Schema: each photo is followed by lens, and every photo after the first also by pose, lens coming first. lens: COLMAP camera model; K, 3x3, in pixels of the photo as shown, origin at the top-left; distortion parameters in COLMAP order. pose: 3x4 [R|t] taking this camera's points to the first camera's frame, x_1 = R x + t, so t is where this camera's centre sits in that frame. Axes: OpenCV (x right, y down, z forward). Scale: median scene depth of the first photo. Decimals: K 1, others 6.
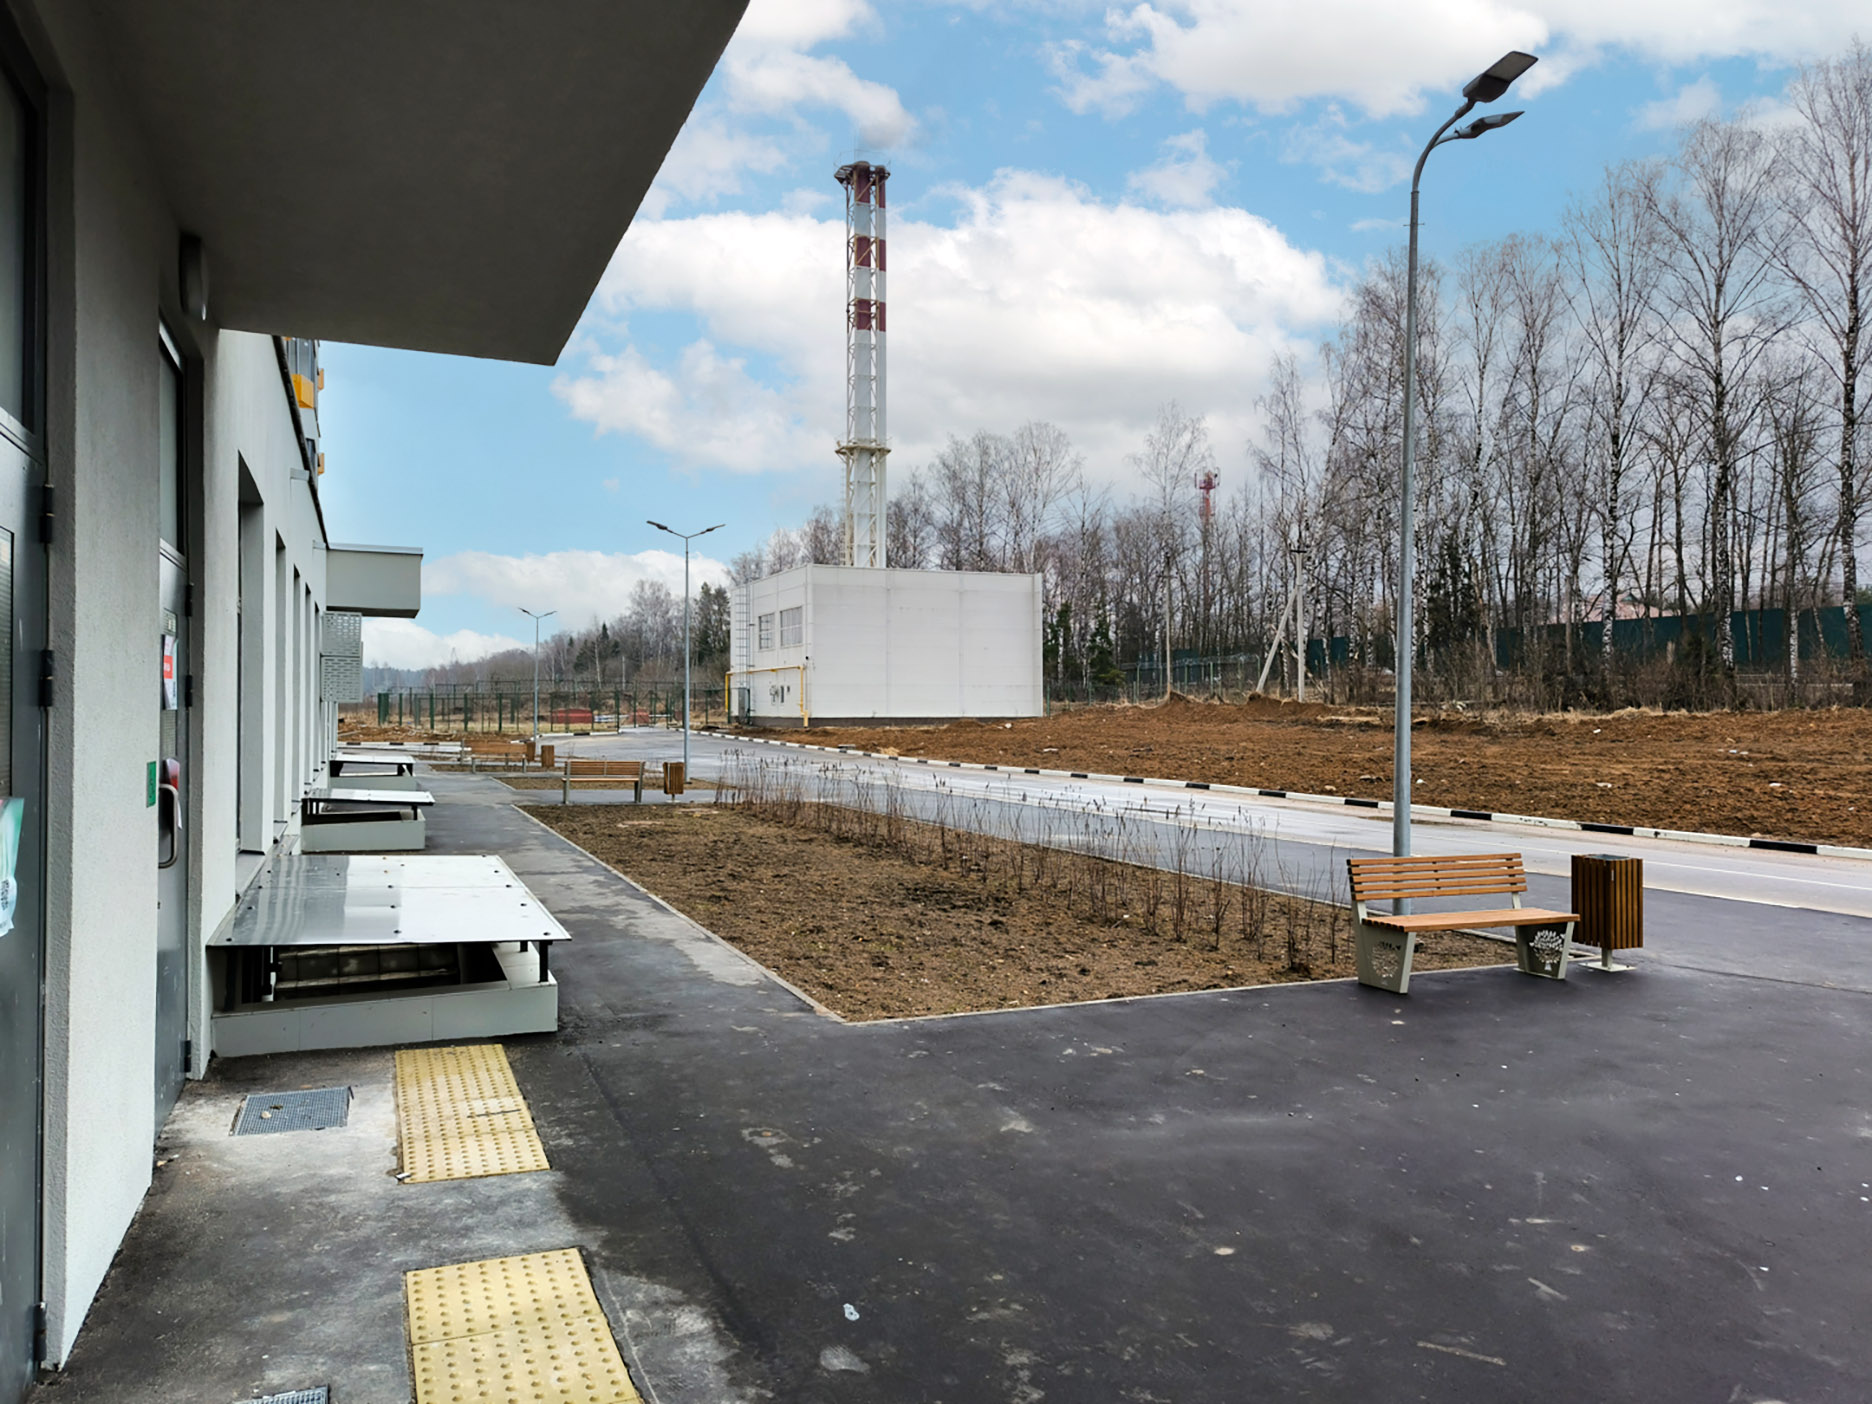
lens RADIAL K [[1277.3, 0, 926.0], [0, 1277.3, 703.3], [0, 0, 1]] dist [0.059908, -0.037760]
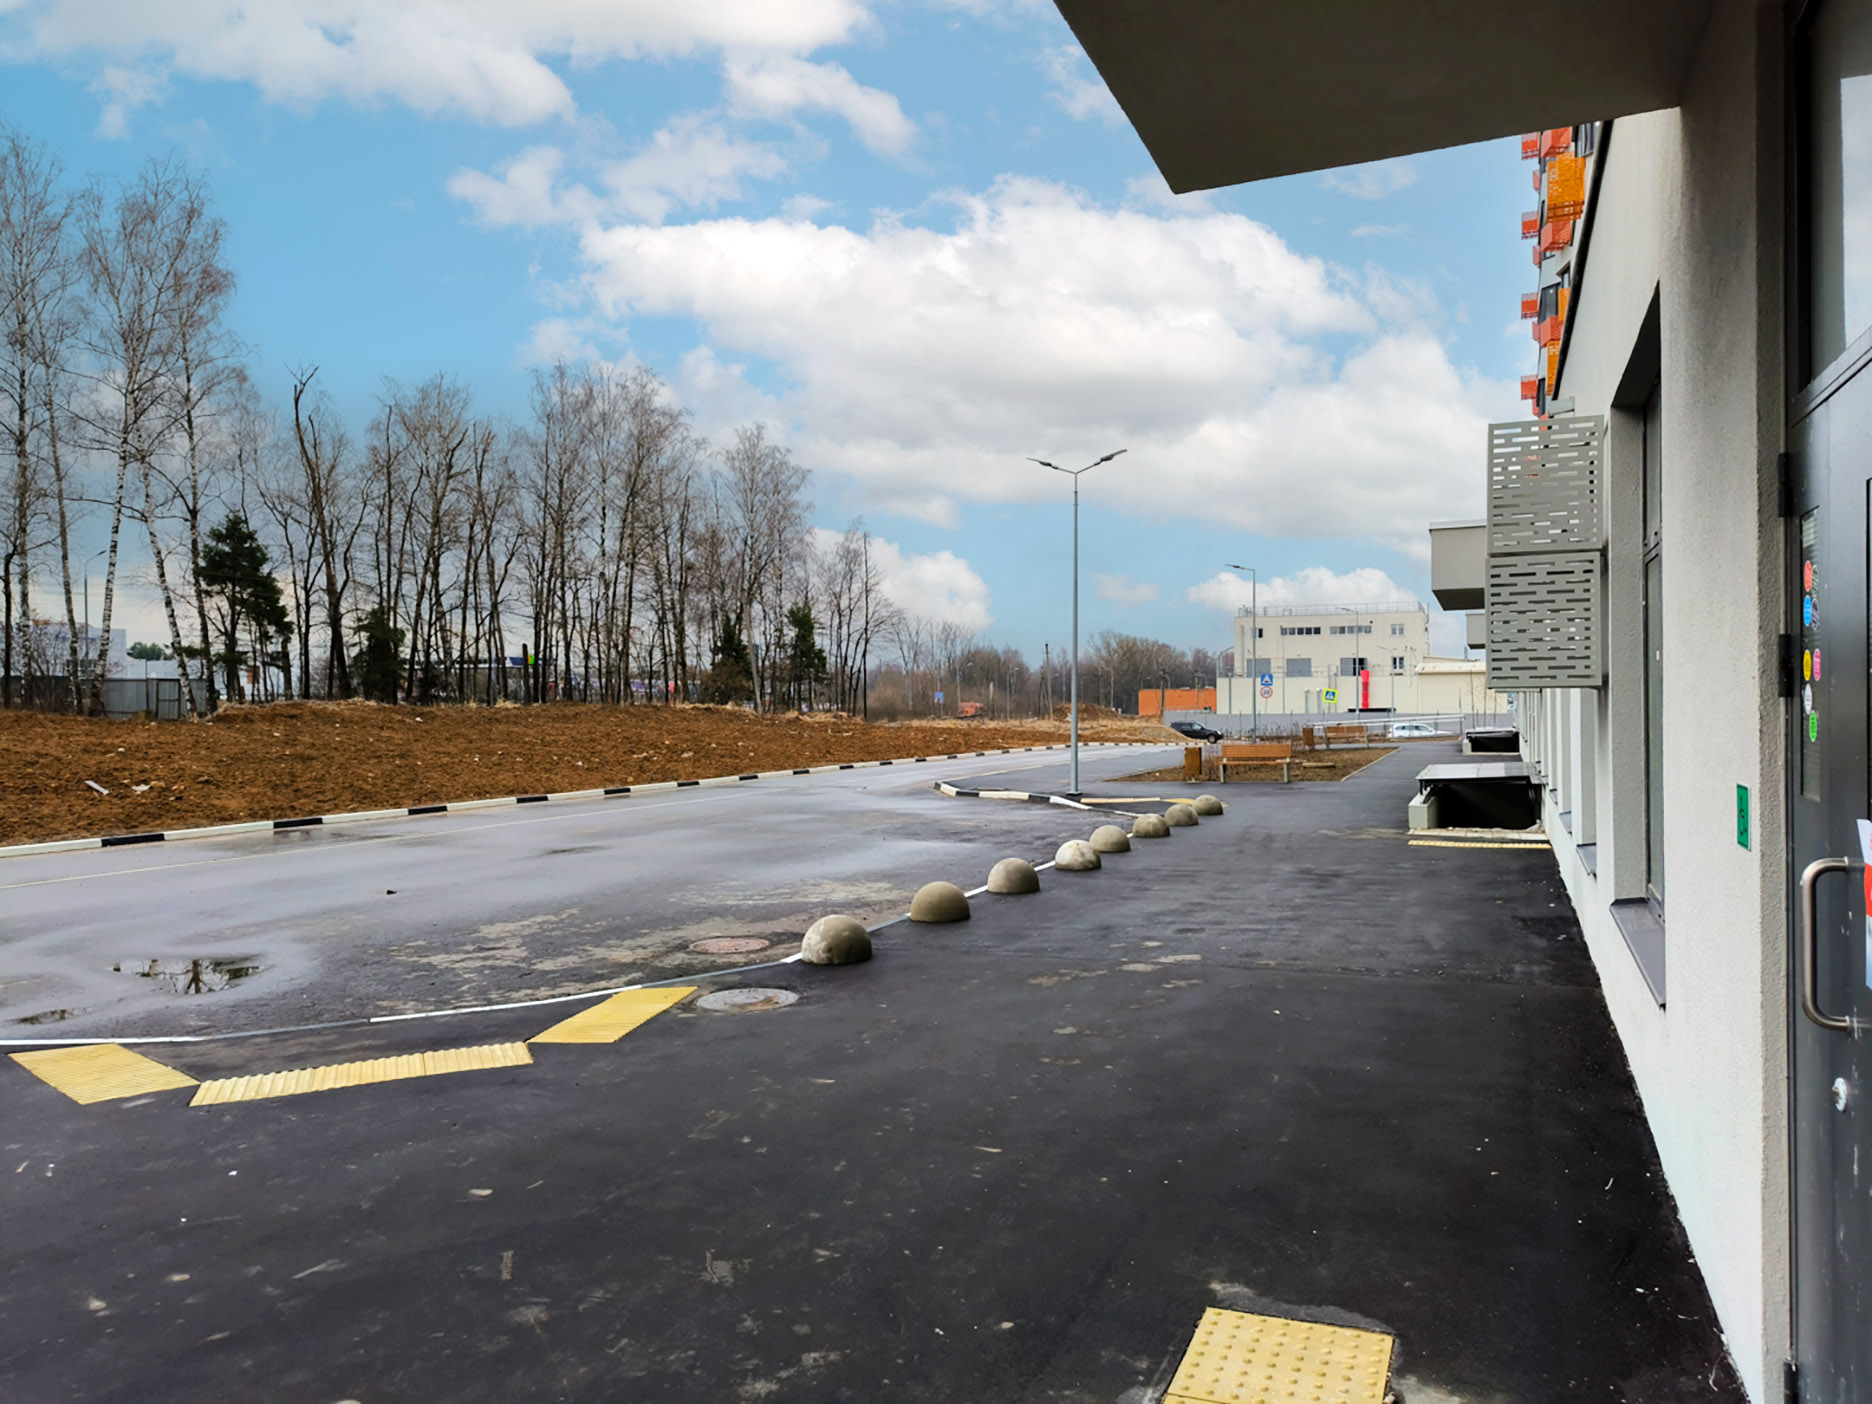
lens RADIAL K [[1277.3, 0, 935.2], [0, 1277.3, 686.1], [0, 0, 1]] dist [0.059908, -0.037760]
pose [[-0.683280, 0.011636, 0.730063, -0.353600], [0.003720, 0.999916, -0.012456, -0.000402], [-0.730147, -0.005795, -0.683266, 0.764401]]
